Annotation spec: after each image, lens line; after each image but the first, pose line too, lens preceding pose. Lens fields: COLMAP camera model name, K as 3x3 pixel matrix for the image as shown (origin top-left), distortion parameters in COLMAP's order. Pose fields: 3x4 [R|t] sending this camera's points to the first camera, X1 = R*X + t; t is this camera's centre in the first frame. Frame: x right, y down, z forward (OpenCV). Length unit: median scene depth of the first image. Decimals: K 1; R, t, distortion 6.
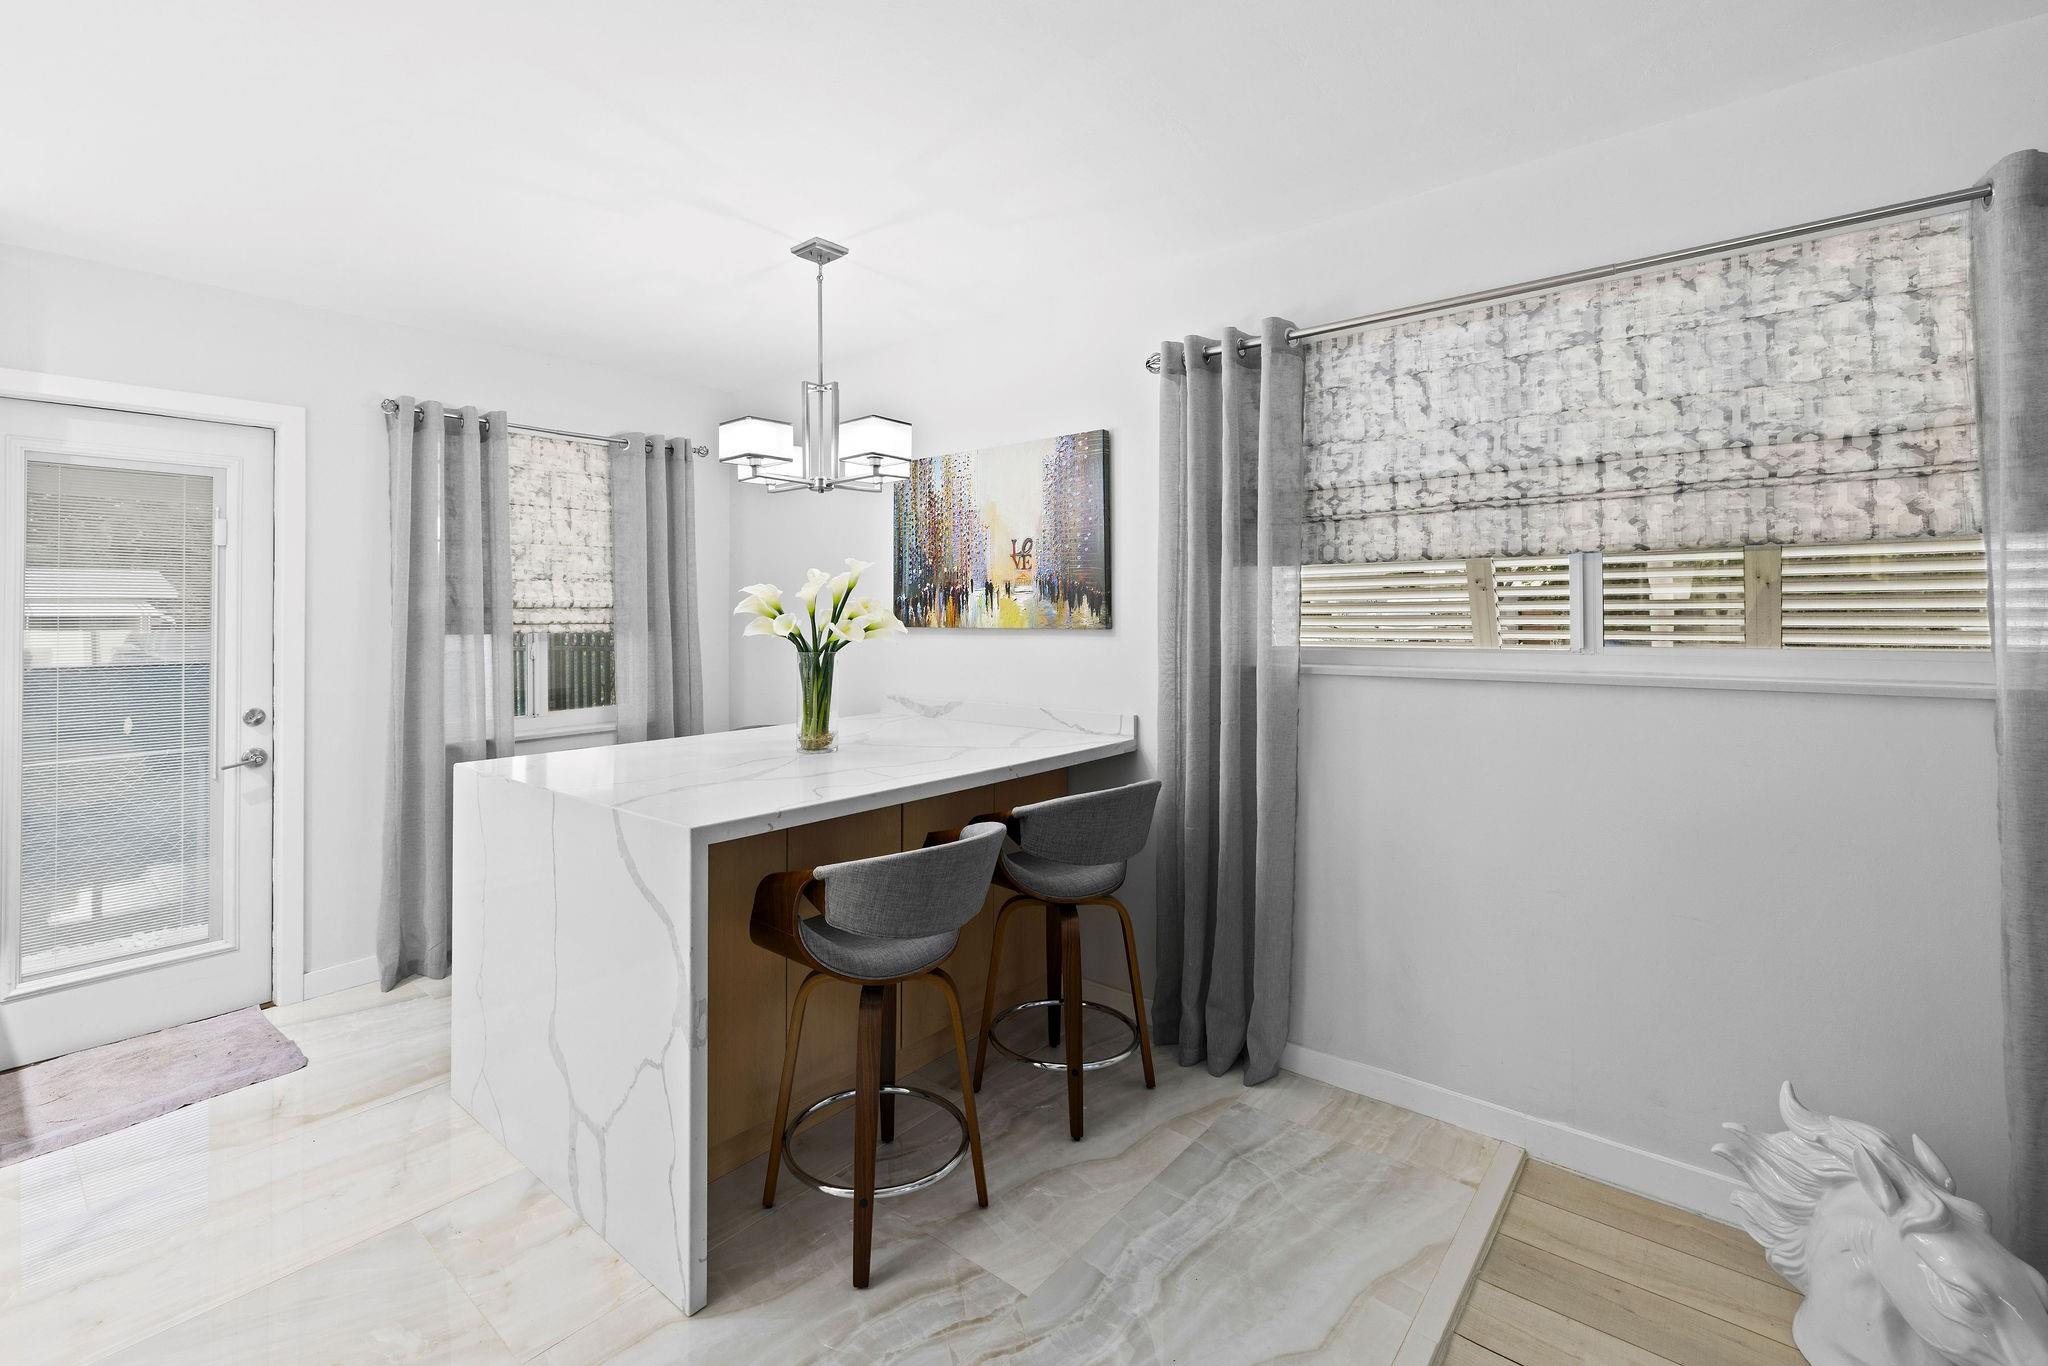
lens RADIAL K [[902.4, 0, 977.8], [0, 902.4, 615.9], [0, 0, 1]] dist [0.001719, -0.000964]
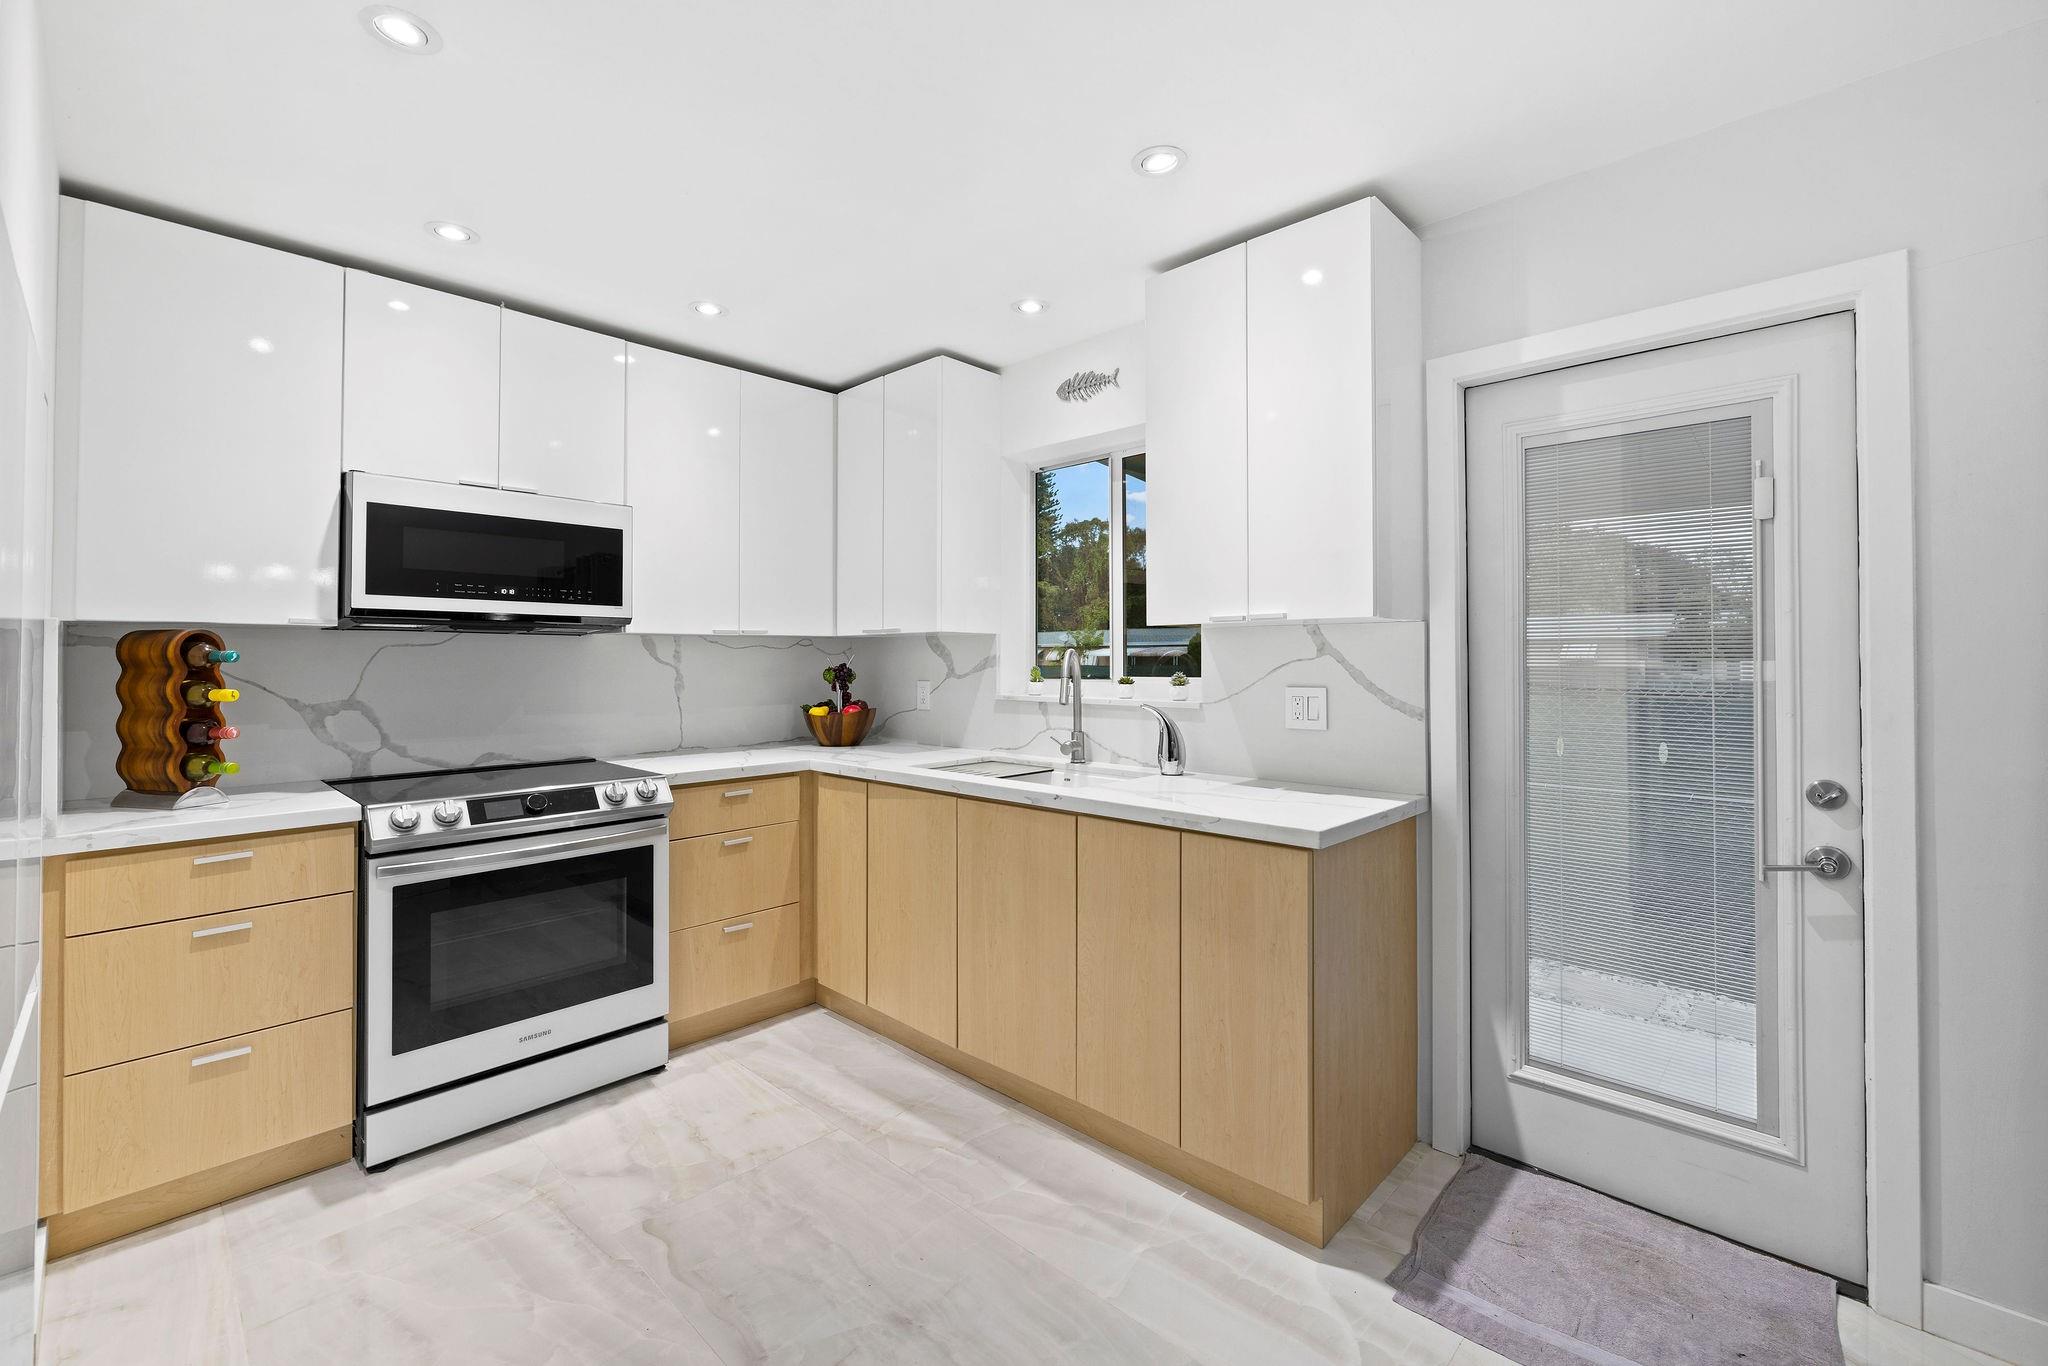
lens RADIAL K [[852.3, 0, 1000.7], [0, 852.3, 650.3], [0, 0, 1]] dist [-0.003248, 0.000505]
pose [[-0.052478, 0.002096, -0.998620, -0.200135], [0.008568, 0.999962, 0.001648, 0.008884], [0.998585, -0.008469, -0.052494, 0.471785]]
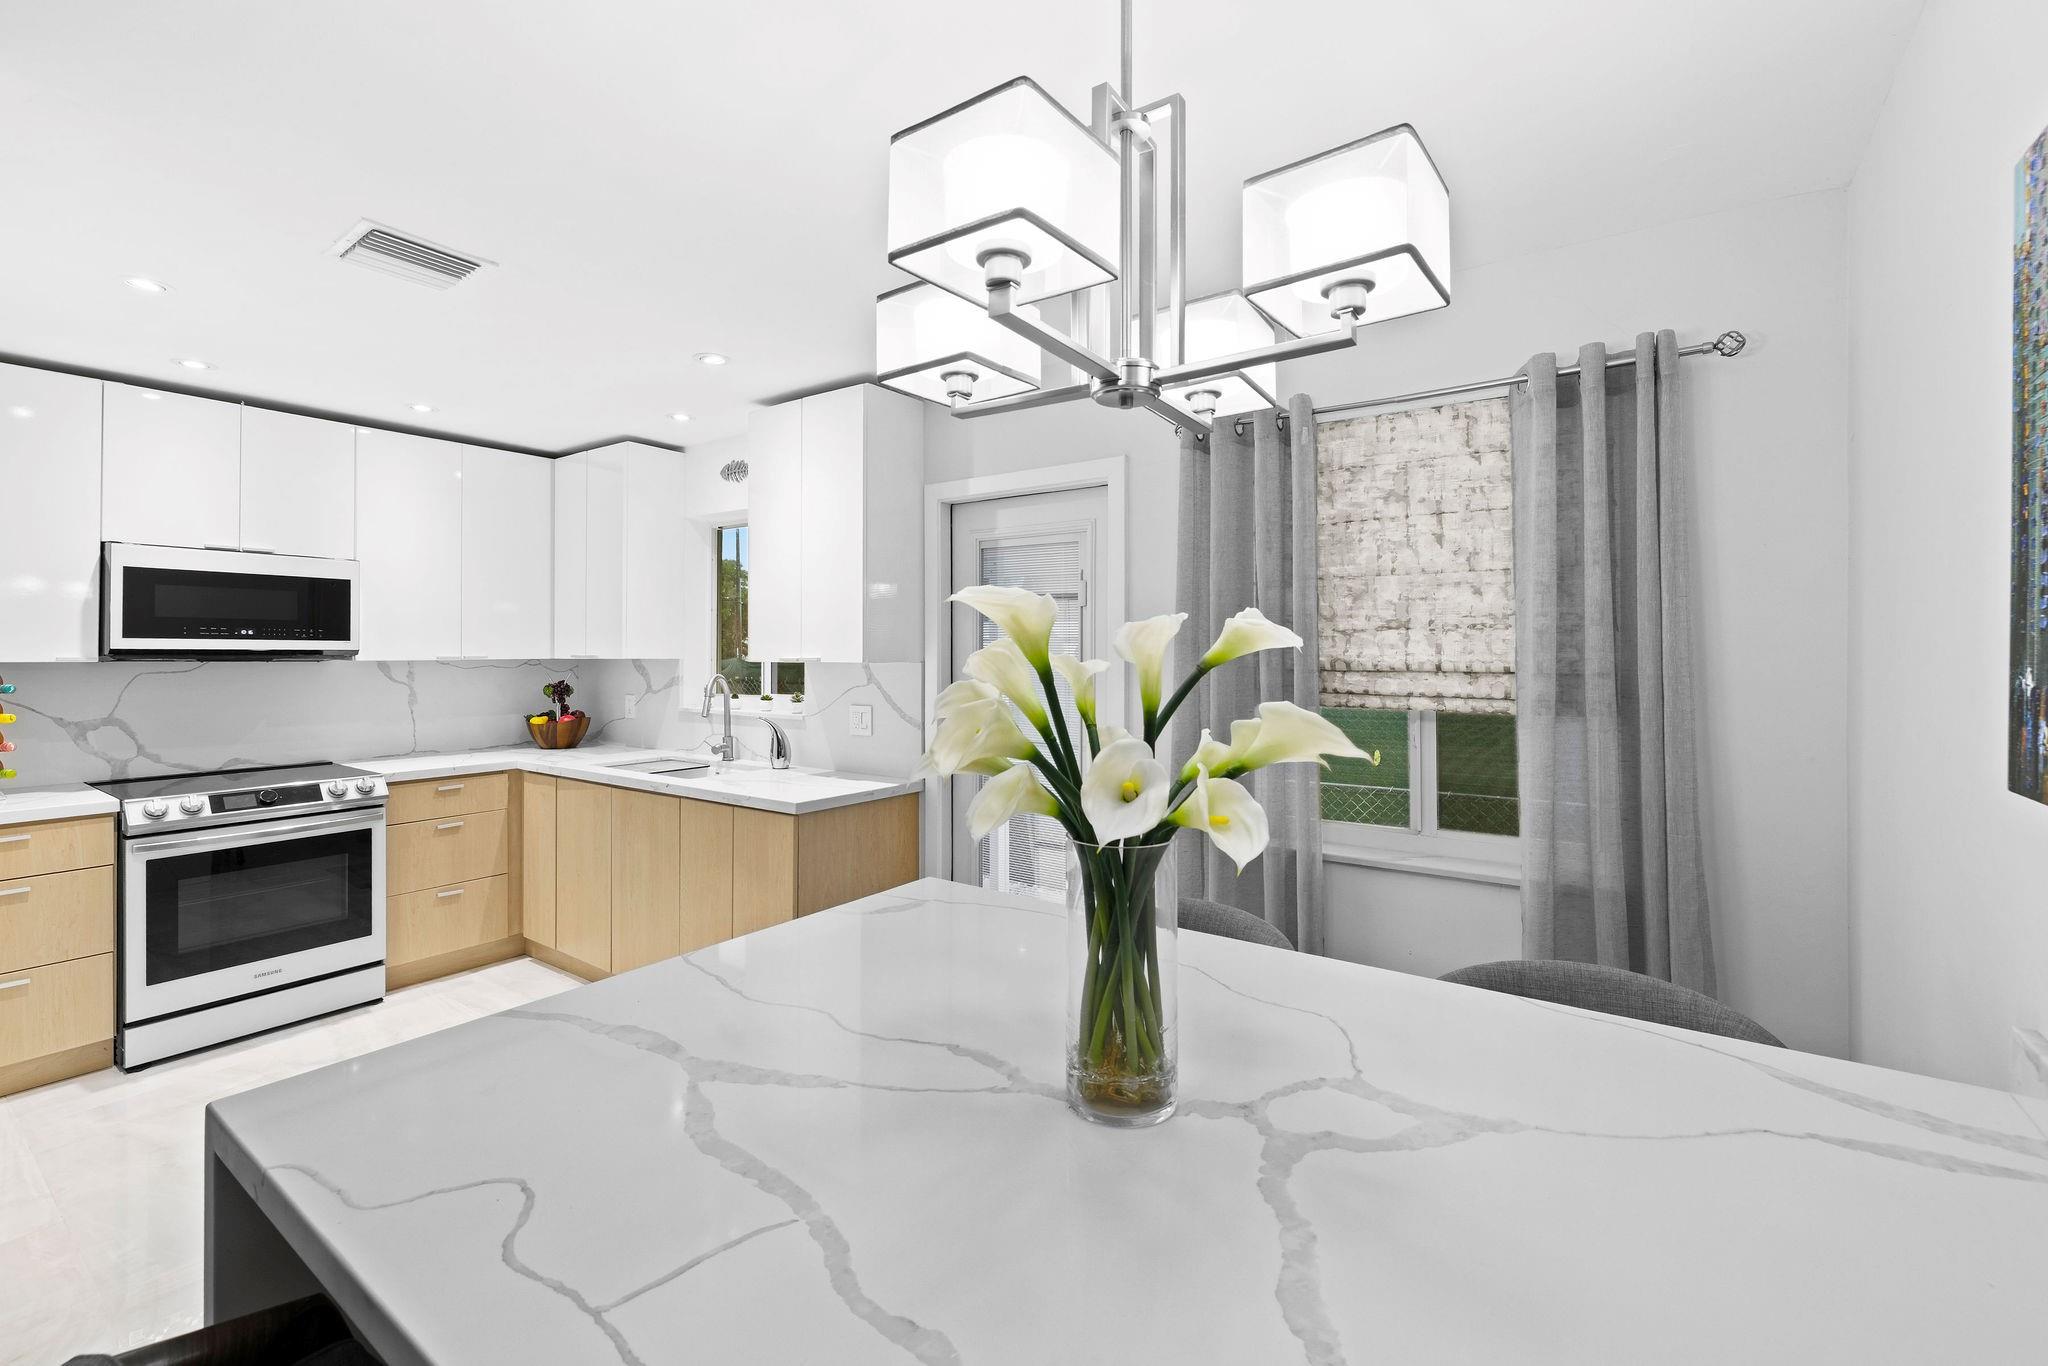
lens RADIAL K [[902.4, 0, 990.7], [0, 902.4, 646.9], [0, 0, 1]] dist [0.001719, -0.000964]
pose [[0.074503, 0.011687, -0.997152, 0.183563], [0.003728, 0.999921, 0.011998, -0.042991], [0.997214, -0.004612, 0.074454, 0.786292]]
